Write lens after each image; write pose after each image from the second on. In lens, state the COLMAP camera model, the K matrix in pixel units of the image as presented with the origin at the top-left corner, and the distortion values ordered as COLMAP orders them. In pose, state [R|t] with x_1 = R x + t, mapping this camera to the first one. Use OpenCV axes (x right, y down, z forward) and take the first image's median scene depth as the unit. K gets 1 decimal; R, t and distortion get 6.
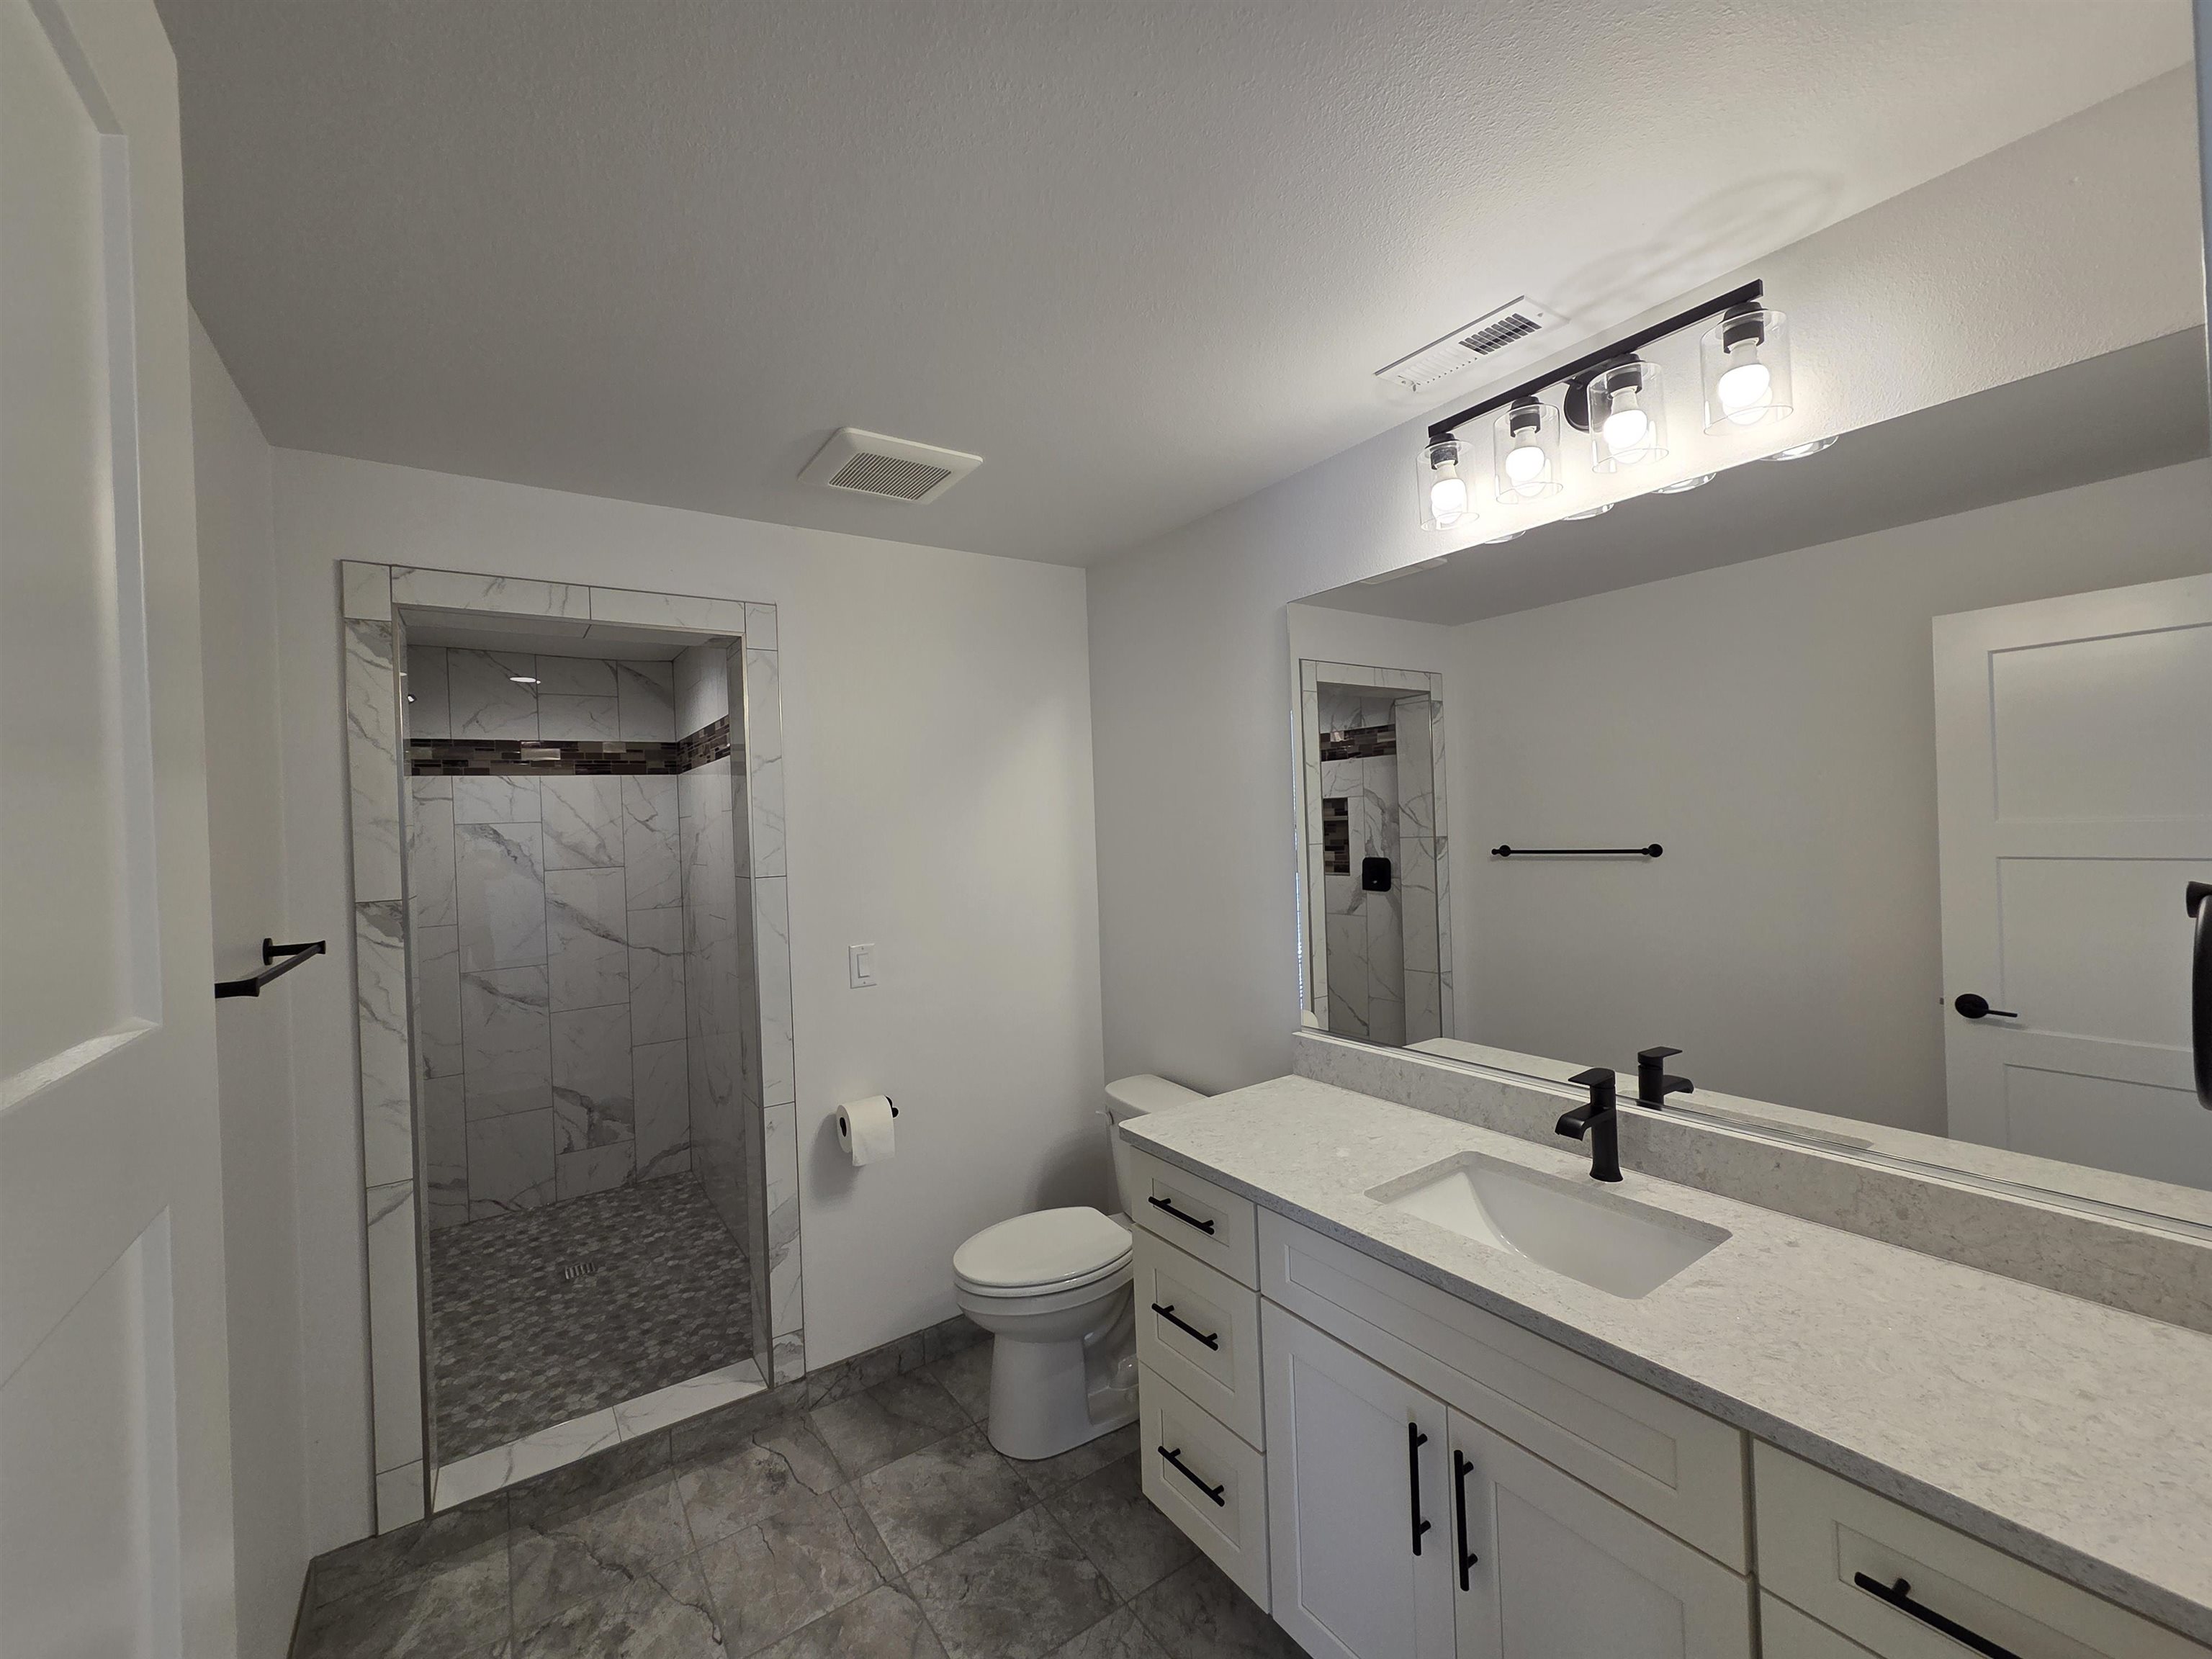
lens RADIAL K [[904.9, 0, 1101.5], [0, 904.9, 830.9], [0, 0, 1]] dist [0.004816, -0.000809]
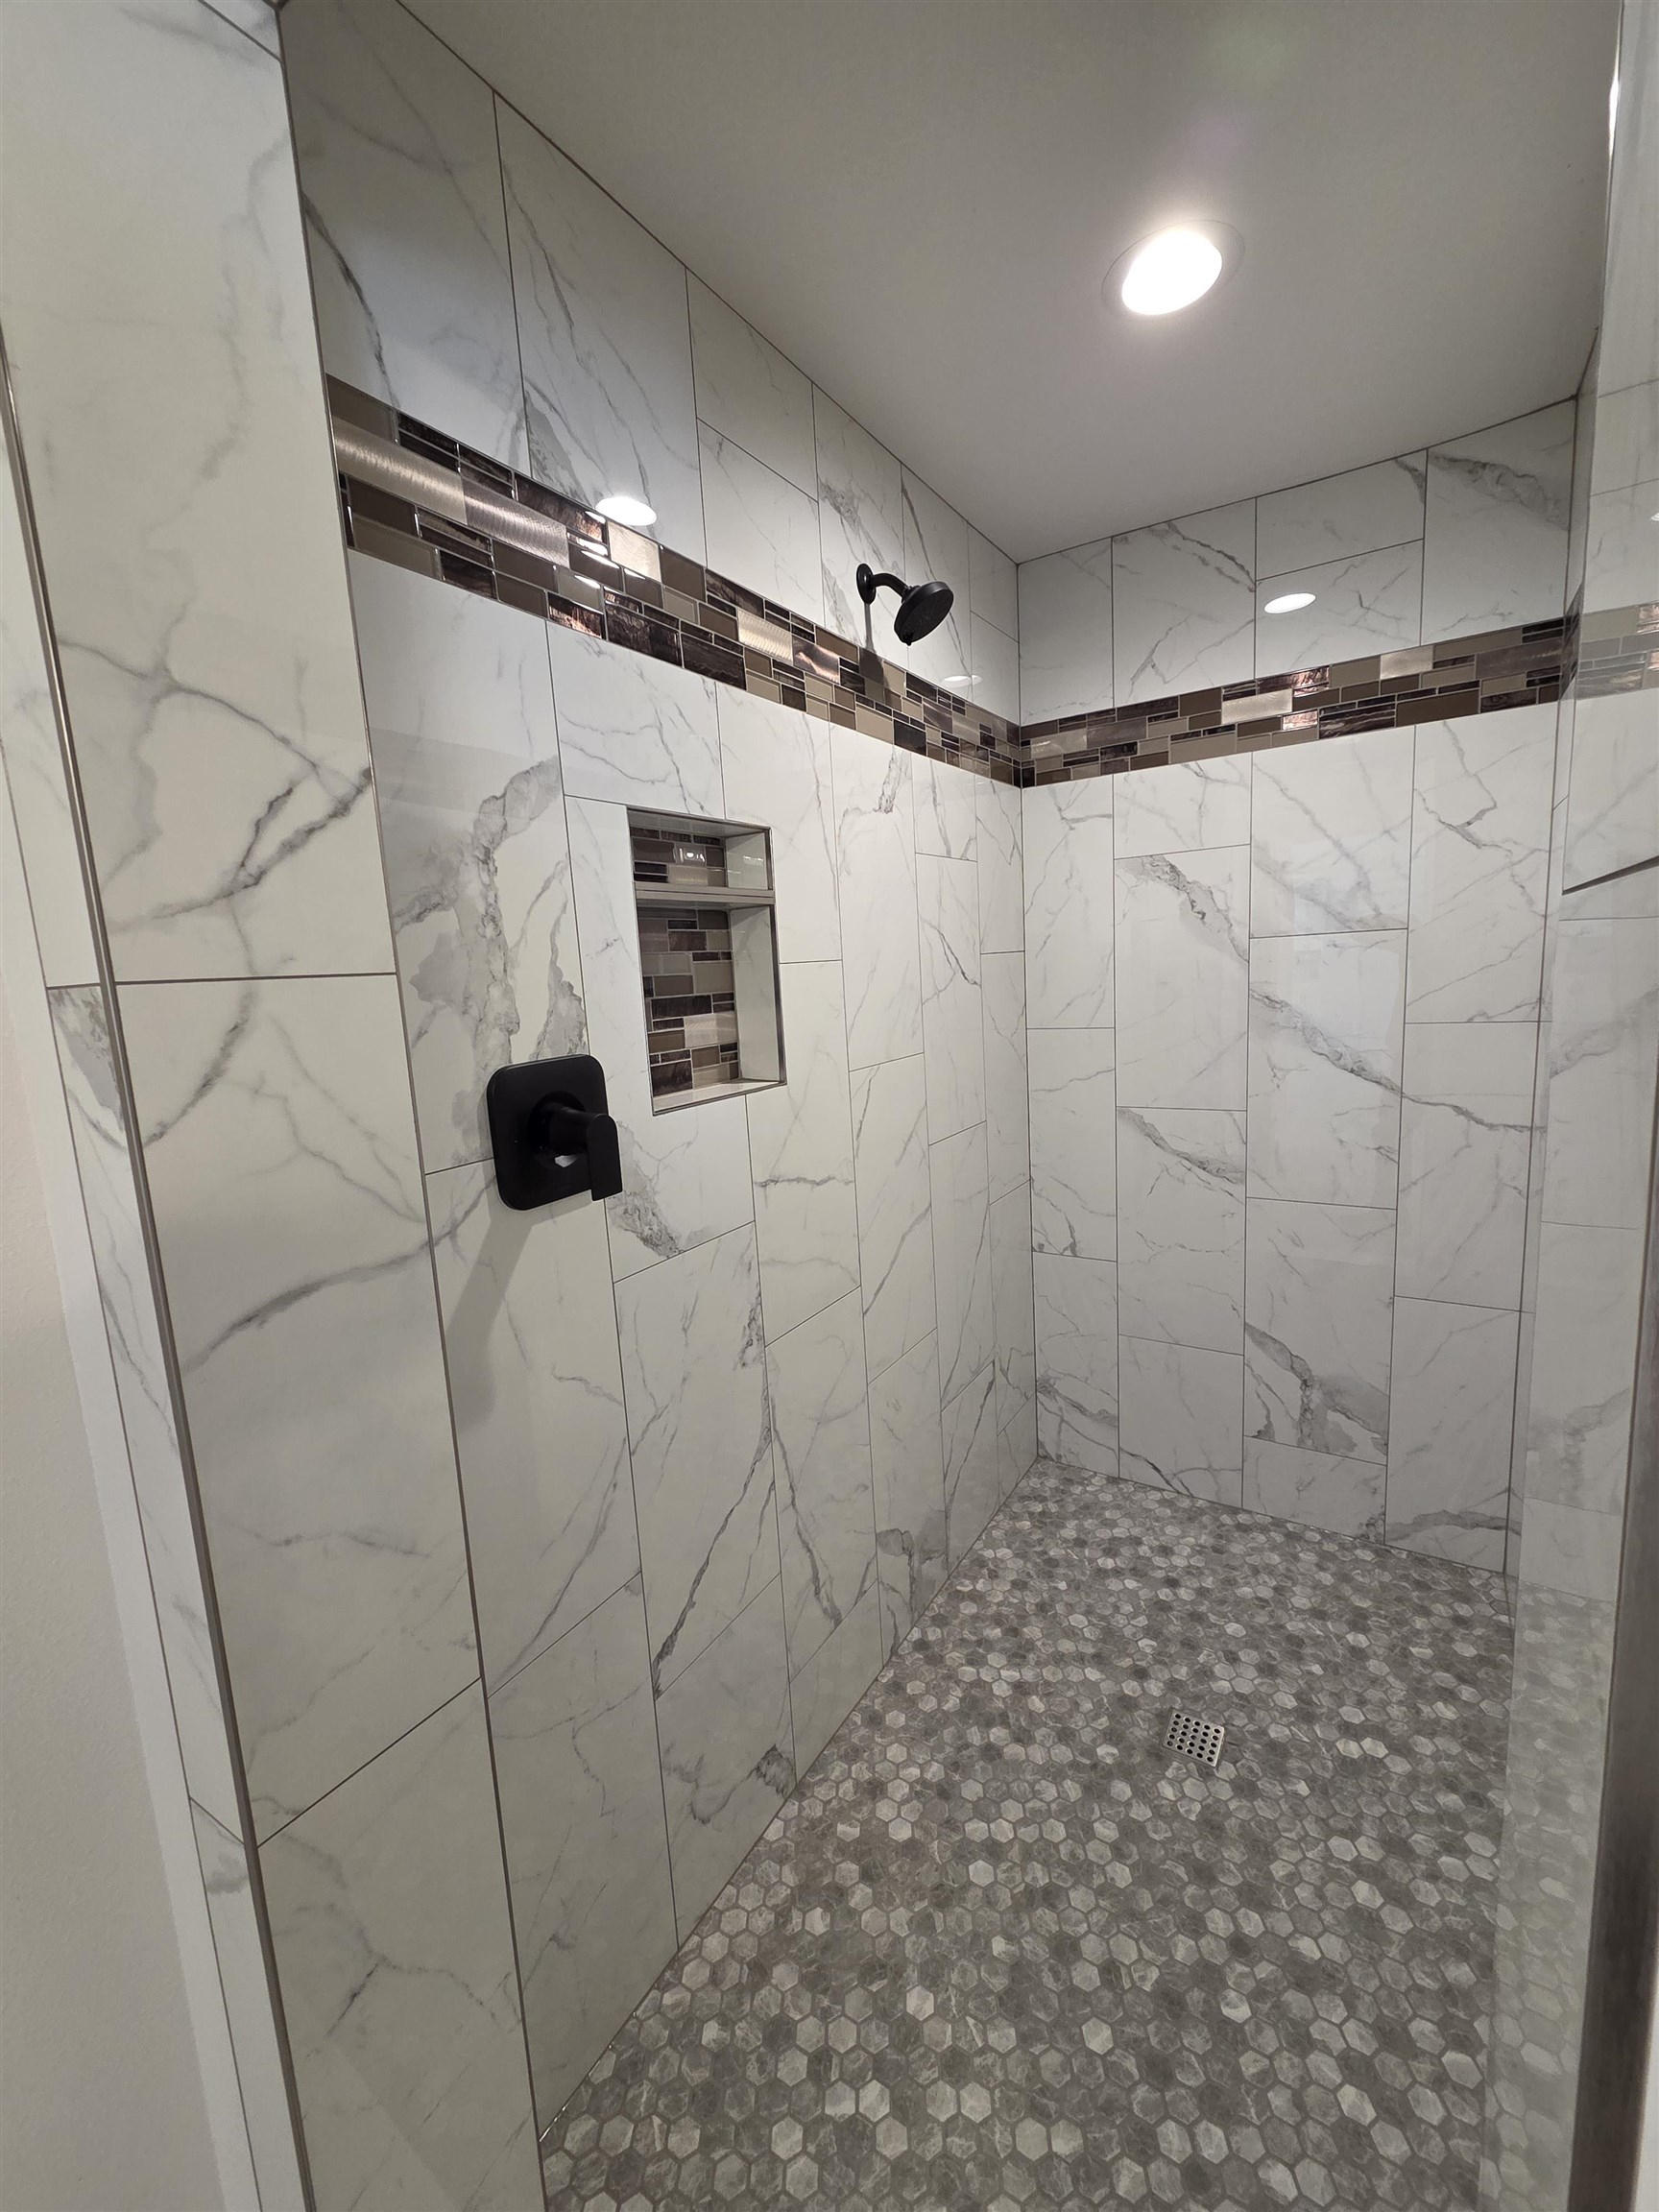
lens RADIAL K [[904.9, 0, 840.1], [0, 904.9, 1097.3], [0, 0, 1]] dist [0.004816, -0.000809]
pose [[0.399017, 0.150064, -0.904581, -0.216927], [0.031387, 0.983704, 0.177035, 0.034827], [0.916406, -0.099032, 0.387805, 0.570585]]
